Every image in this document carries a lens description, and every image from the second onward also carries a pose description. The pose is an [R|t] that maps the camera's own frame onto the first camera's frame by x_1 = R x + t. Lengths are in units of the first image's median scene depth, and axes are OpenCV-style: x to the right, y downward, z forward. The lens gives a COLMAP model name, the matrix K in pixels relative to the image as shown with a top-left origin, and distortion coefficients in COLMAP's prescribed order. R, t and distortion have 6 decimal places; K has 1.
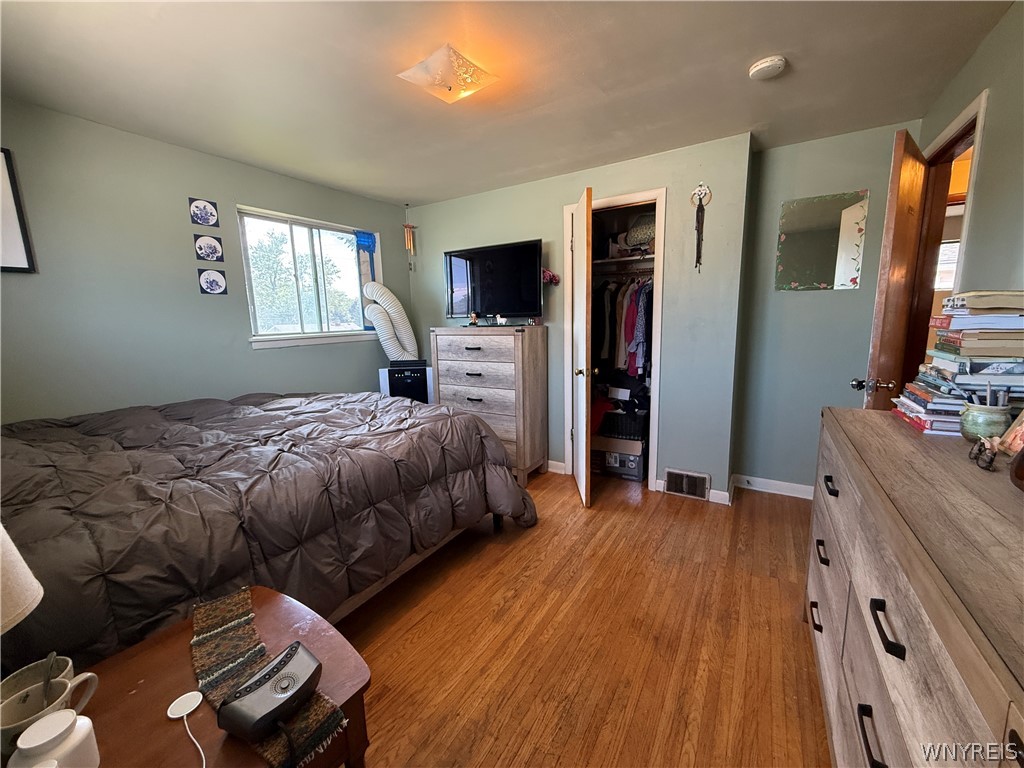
lens RADIAL K [[409.2, 0, 507.9], [0, 409.2, 384.7], [0, 0, 1]] dist [0.000341, 0.000276]
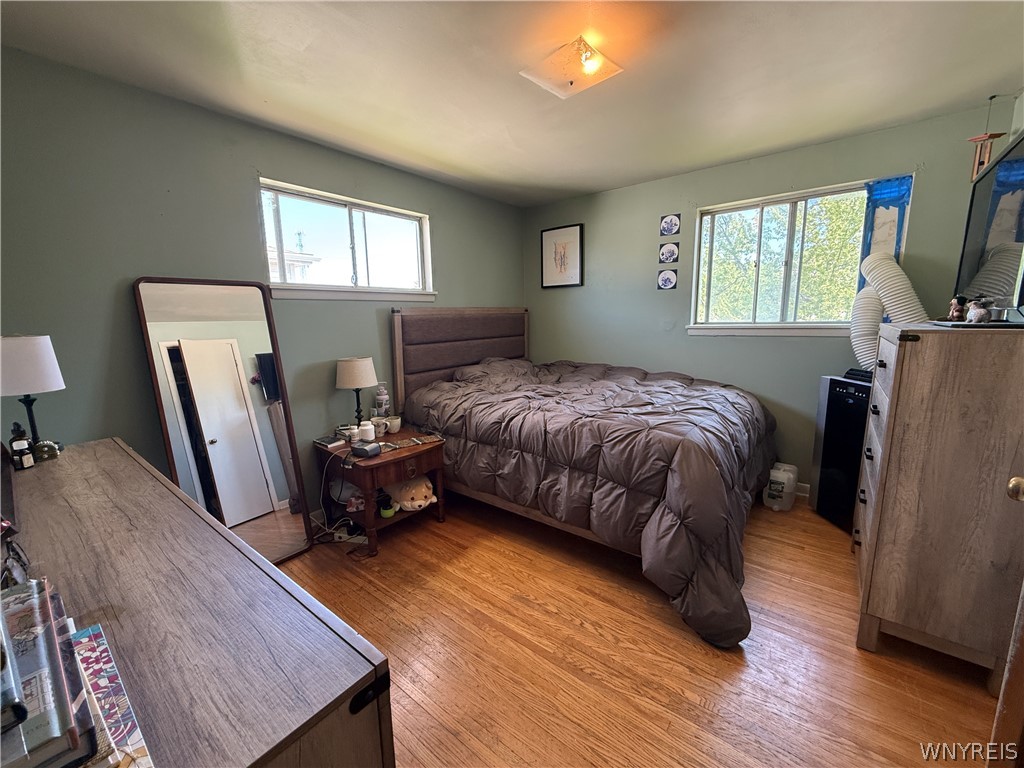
lens RADIAL K [[409.2, 0, 510.5], [0, 409.2, 384.6], [0, 0, 1]] dist [0.000341, 0.000276]
pose [[-0.114365, 0.190657, -0.974972, 0.643428], [-0.138986, 0.968689, 0.205731, -0.131532], [0.983668, 0.159036, -0.084286, 0.693286]]
